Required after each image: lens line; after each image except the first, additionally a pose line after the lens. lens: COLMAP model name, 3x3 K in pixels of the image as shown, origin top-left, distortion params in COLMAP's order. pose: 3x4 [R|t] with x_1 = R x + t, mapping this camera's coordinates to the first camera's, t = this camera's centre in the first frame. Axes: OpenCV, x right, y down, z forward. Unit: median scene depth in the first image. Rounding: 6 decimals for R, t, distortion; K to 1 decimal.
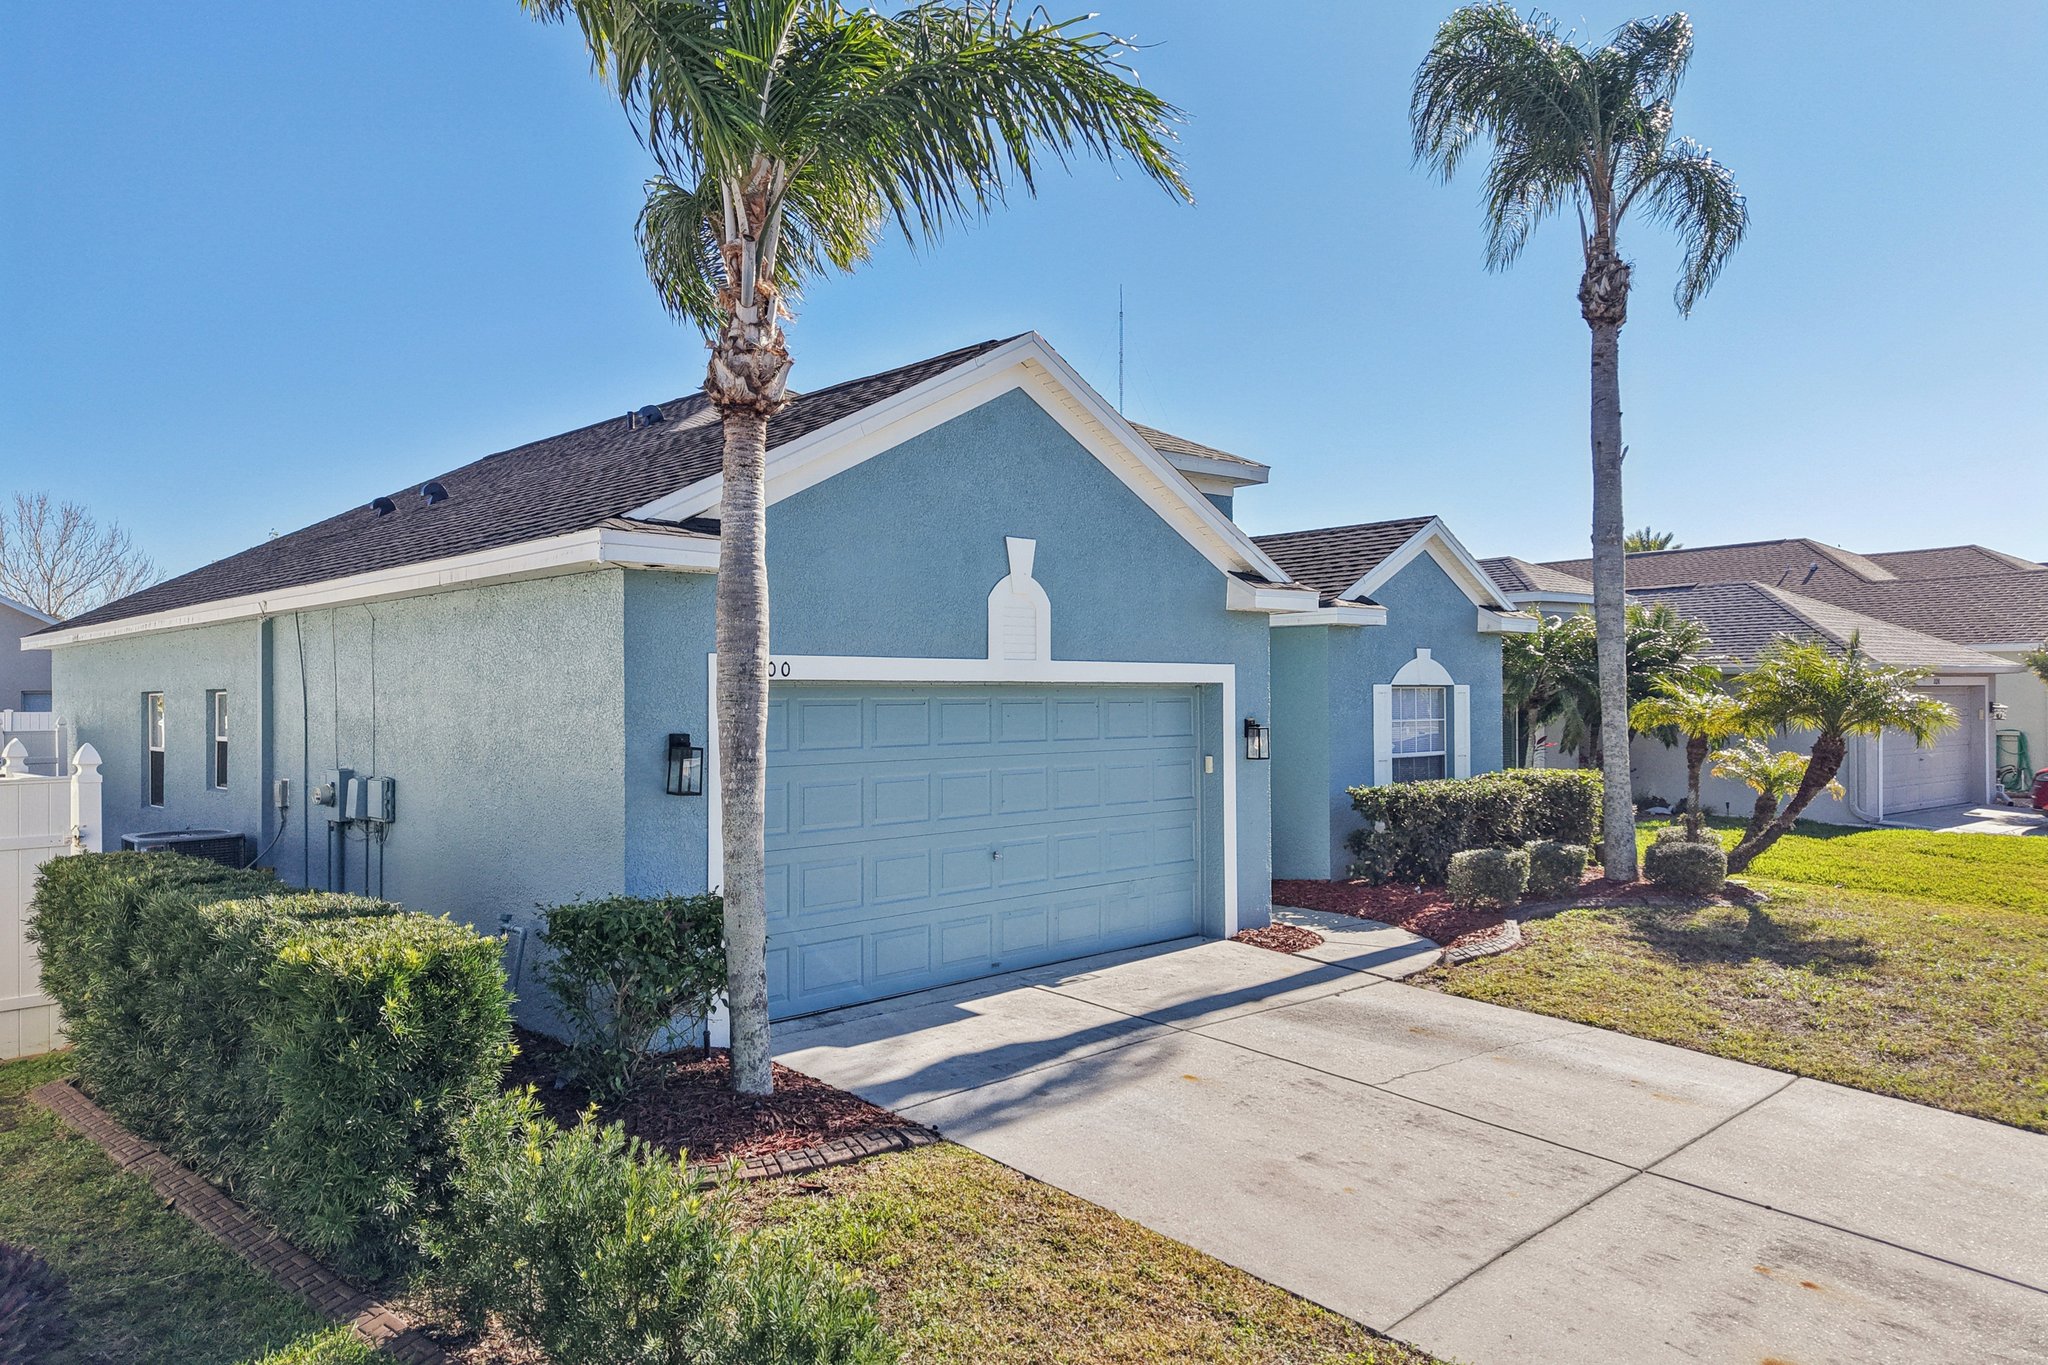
lens RADIAL K [[1359.2, 0, 1024.0], [0, 1359.2, 682.5], [0, 0, 1]] dist [-0.007072, -0.005114]
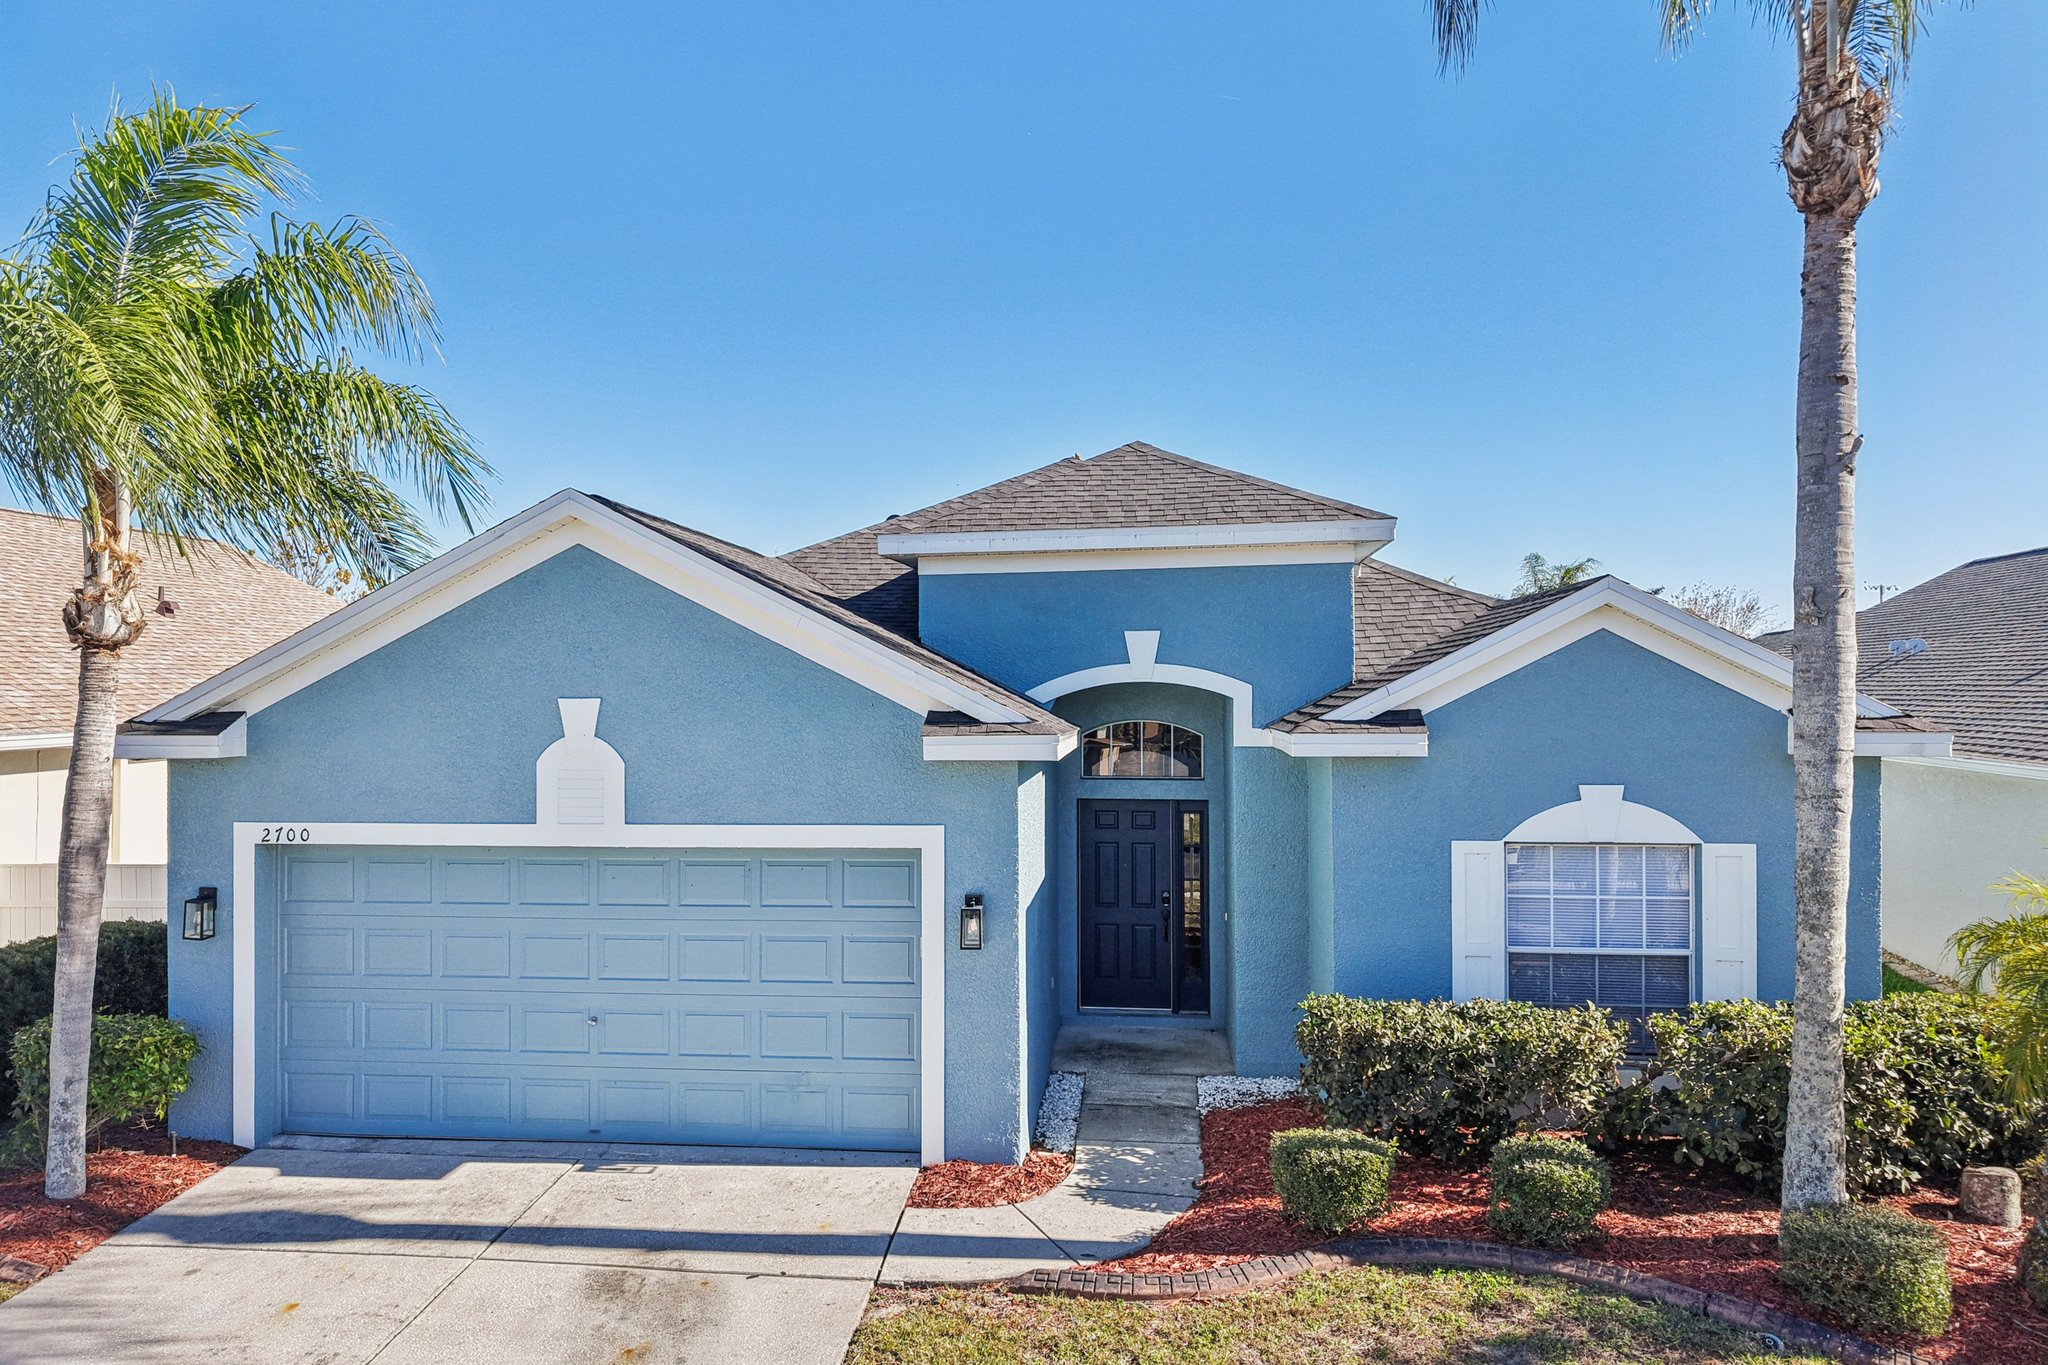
lens RADIAL K [[1359.2, 0, 1024.0], [0, 1359.2, 682.5], [0, 0, 1]] dist [-0.007072, -0.005114]
pose [[0.659822, -0.002148, -0.751419, 0.811429], [0.003601, 0.999993, 0.000304, -0.101732], [0.751414, -0.002906, 0.659825, 0.519621]]
